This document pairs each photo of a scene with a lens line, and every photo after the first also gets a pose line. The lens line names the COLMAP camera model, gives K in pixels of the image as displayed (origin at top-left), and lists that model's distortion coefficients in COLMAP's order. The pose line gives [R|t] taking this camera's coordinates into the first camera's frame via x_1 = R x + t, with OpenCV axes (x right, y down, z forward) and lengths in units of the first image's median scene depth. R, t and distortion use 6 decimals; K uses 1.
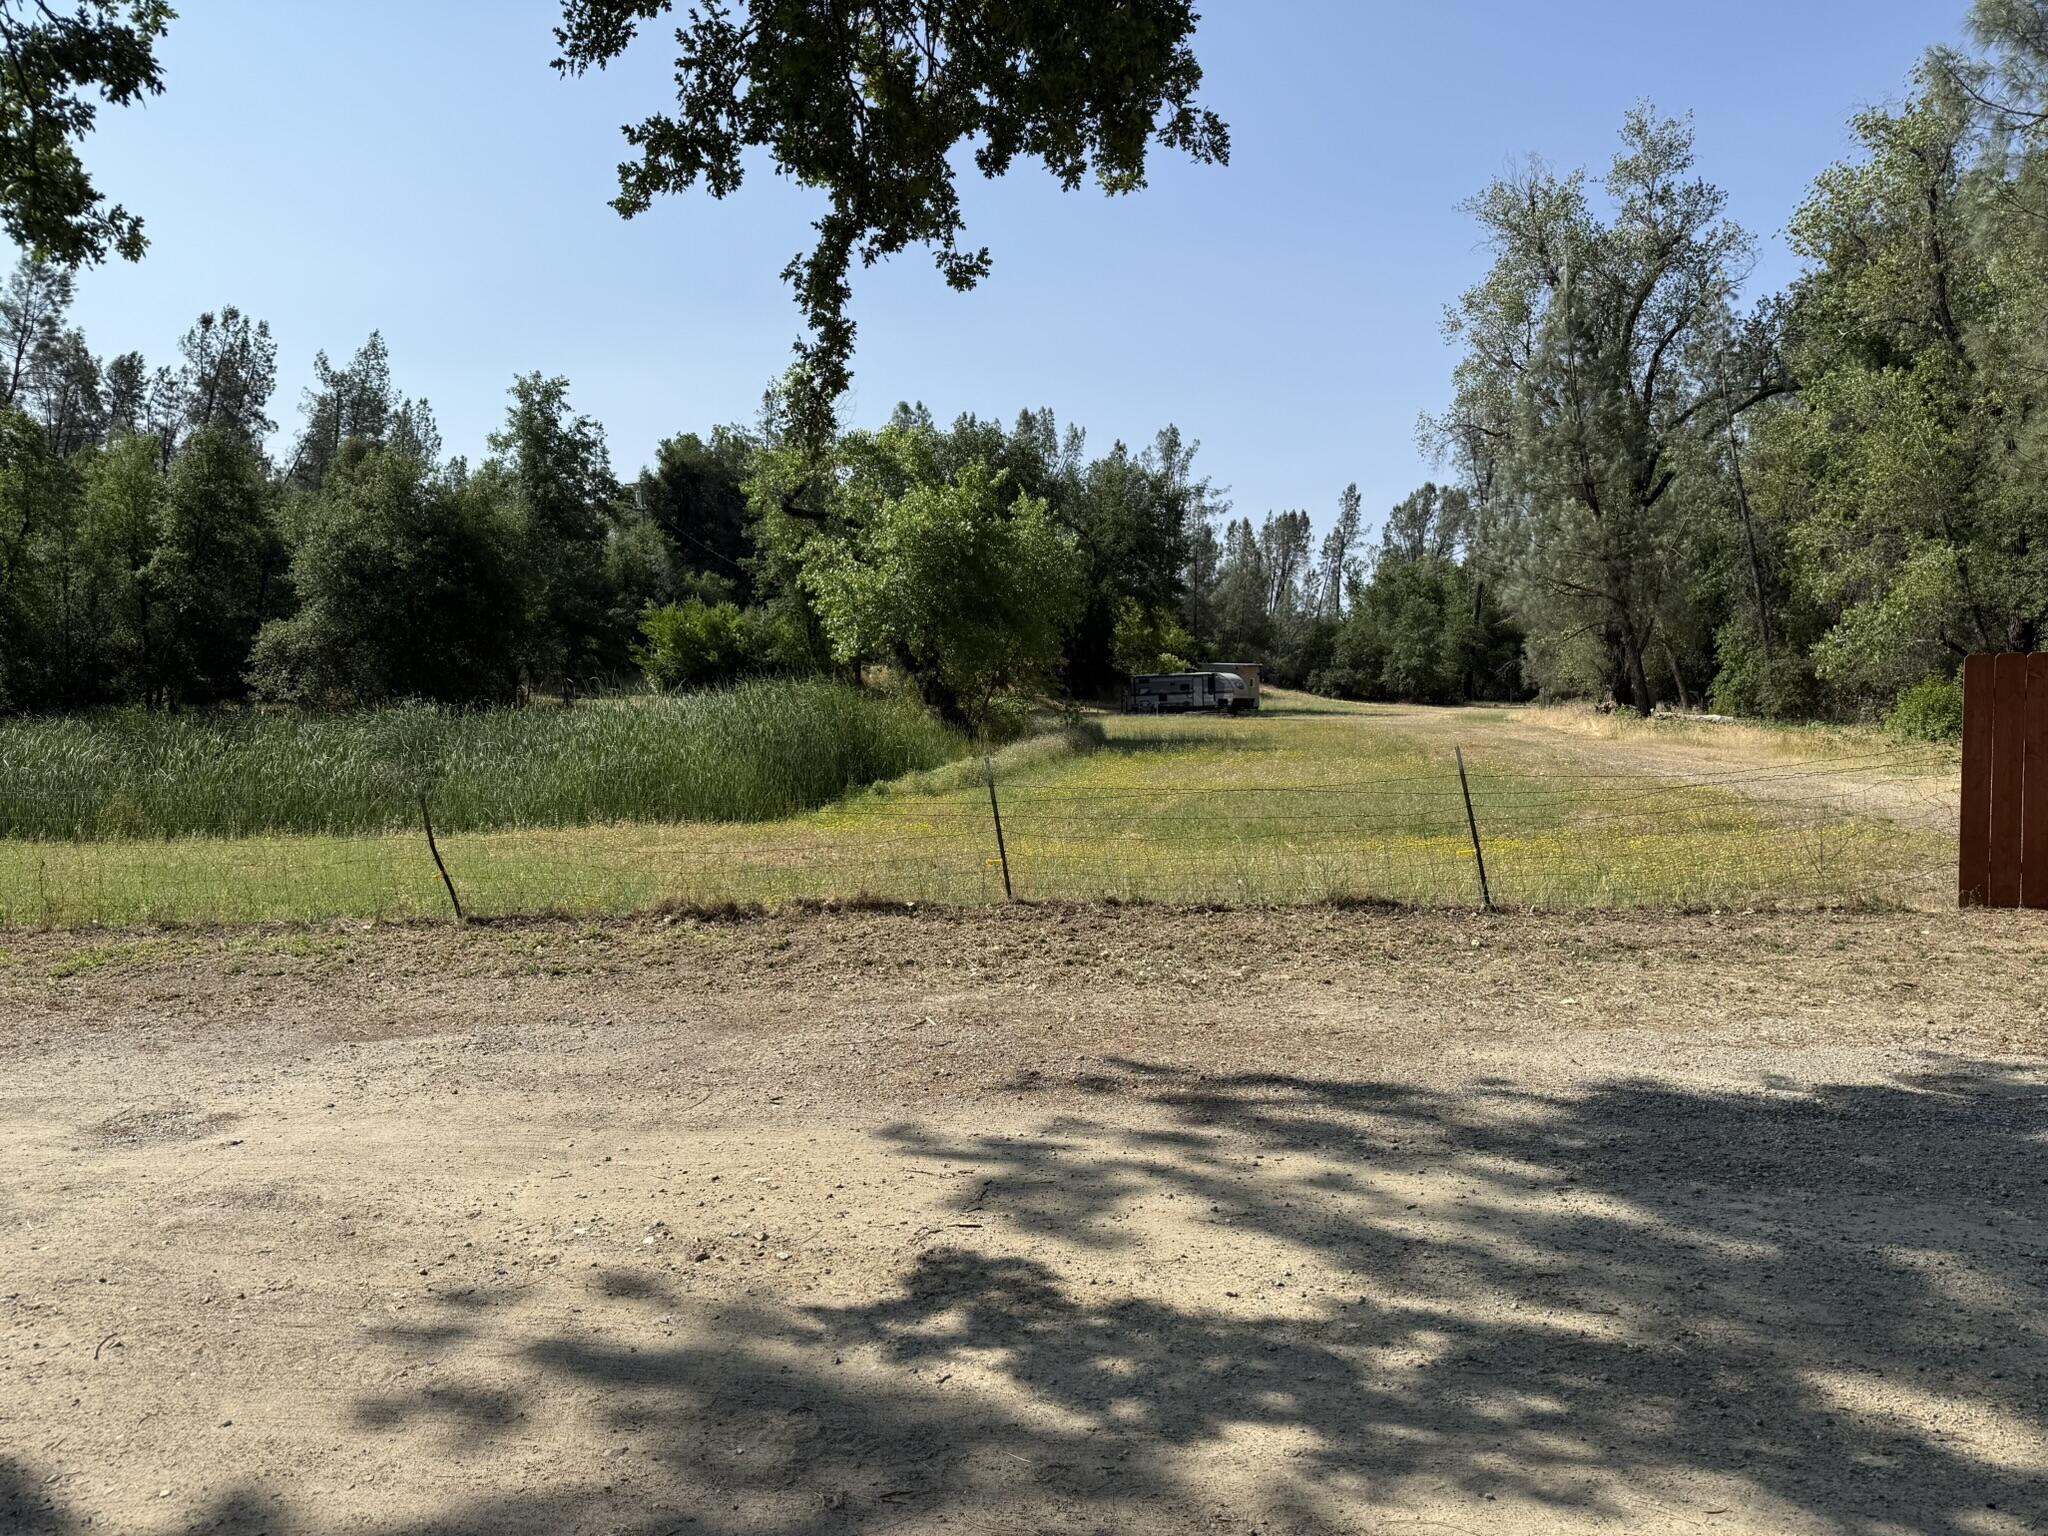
lens RADIAL K [[1439.8, 0, 1023.5], [0, 1439.8, 768.6], [0, 0, 1]] dist [-0.000213, -0.000244]
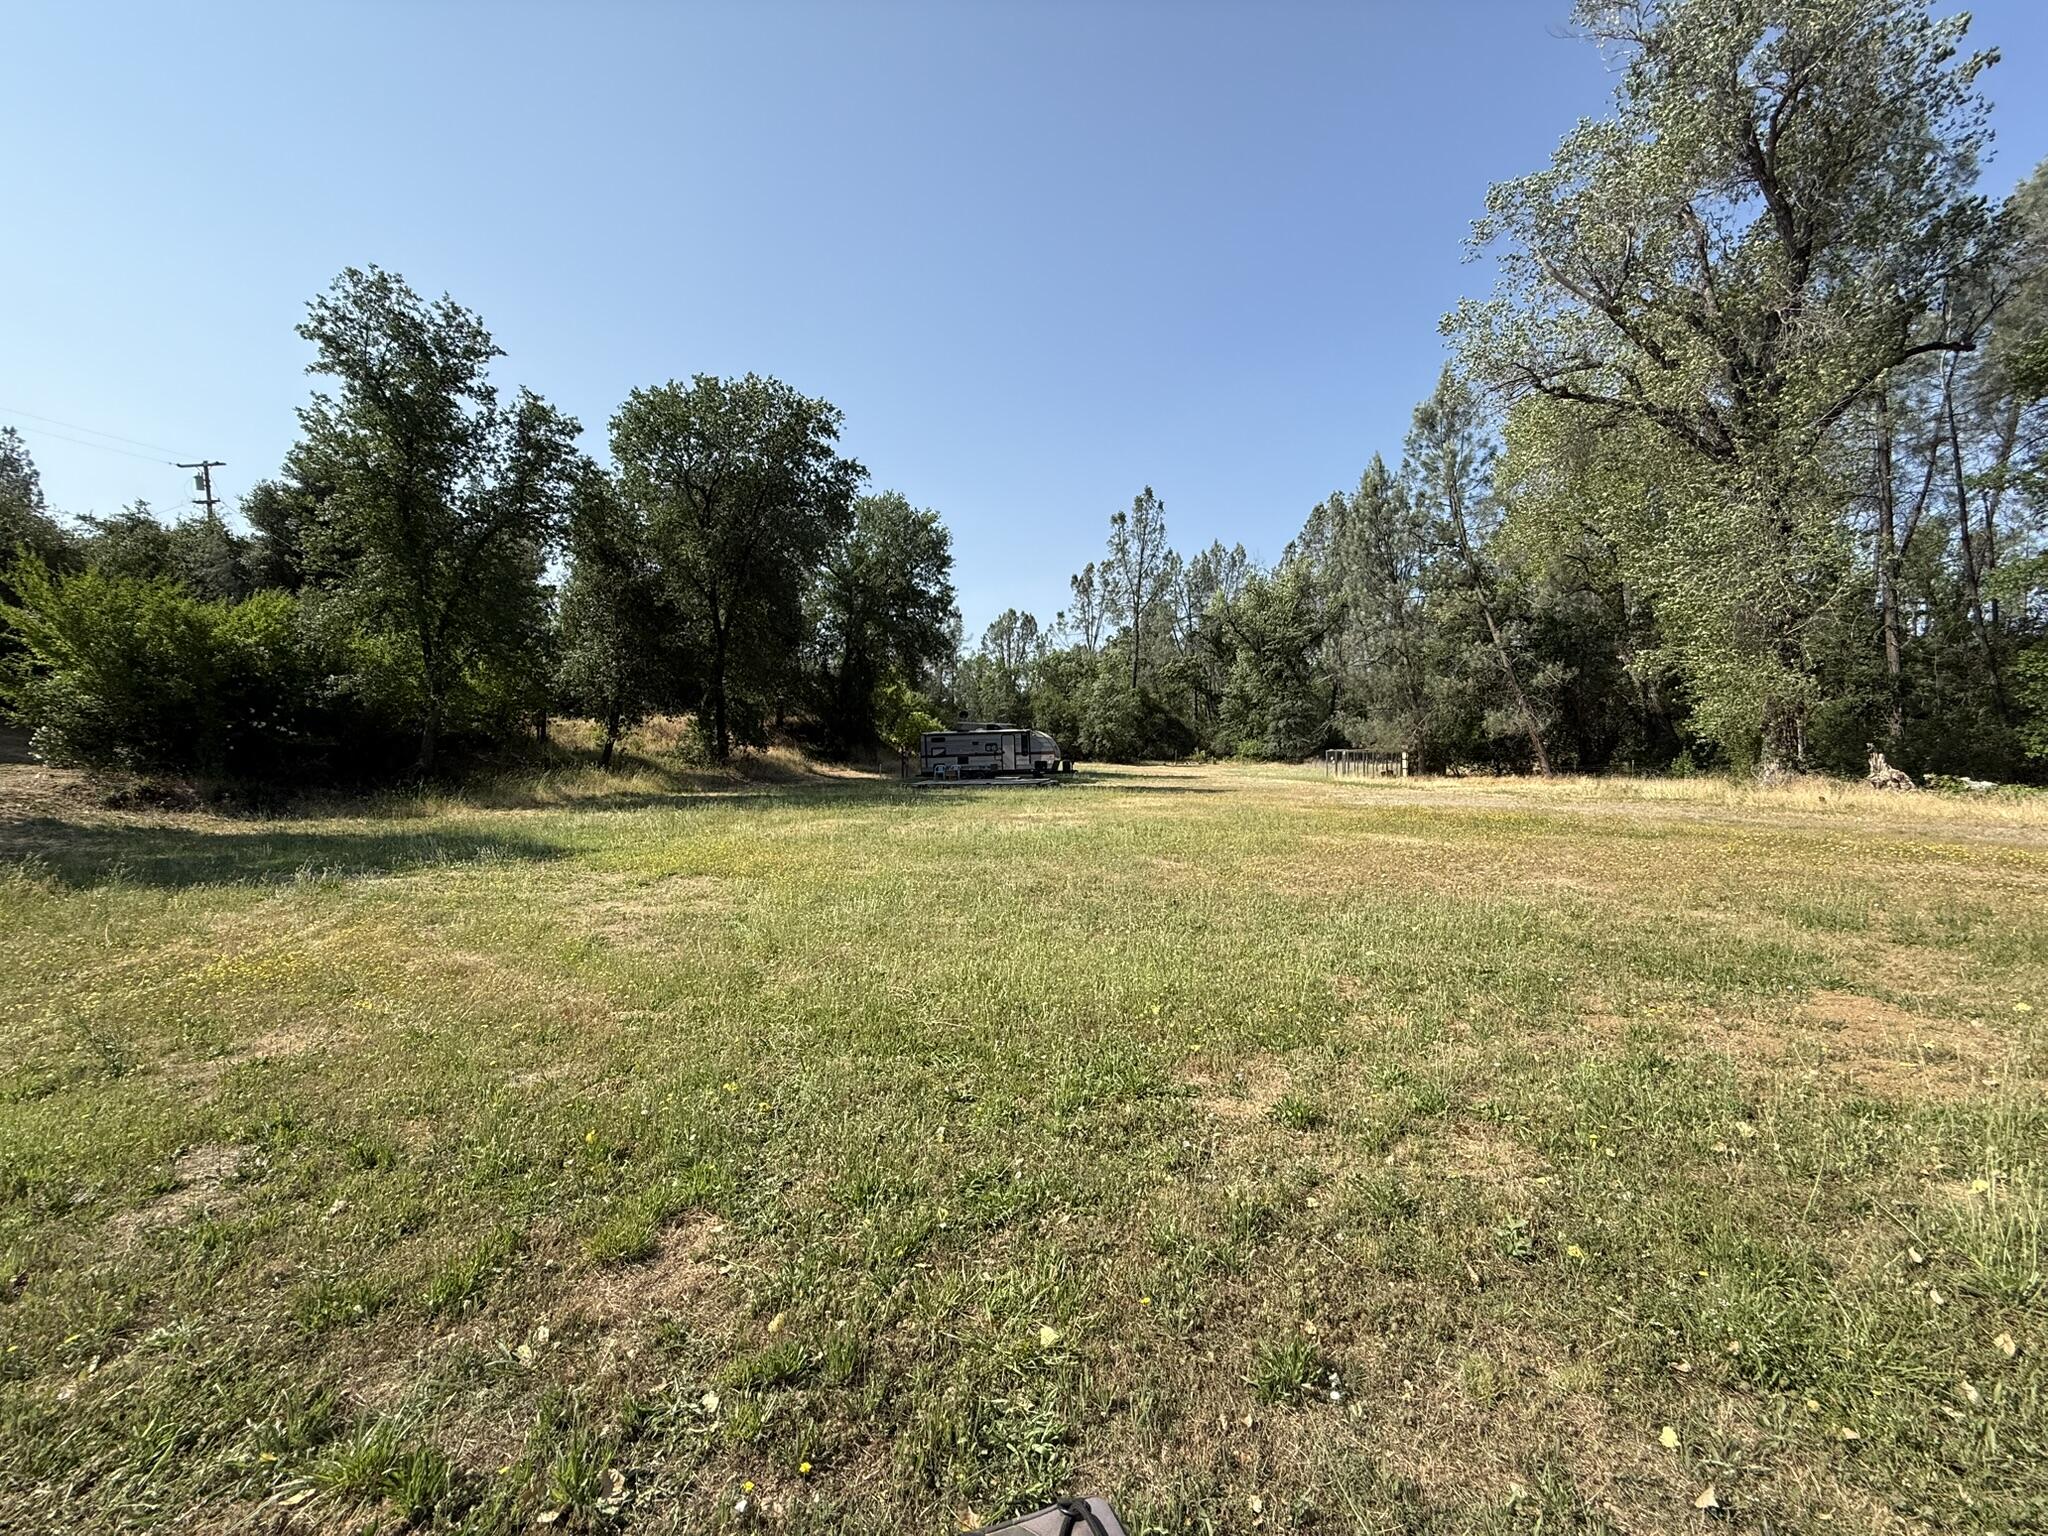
lens RADIAL K [[819.7, 0, 1029.5], [0, 819.7, 762.9], [0, 0, 1]] dist [0.000215, 0.000006]
pose [[0.924096, -0.002902, 0.382150, -0.043686], [0.017830, 0.999210, -0.035527, -0.028779], [-0.381744, 0.039644, 0.923417, 0.525545]]
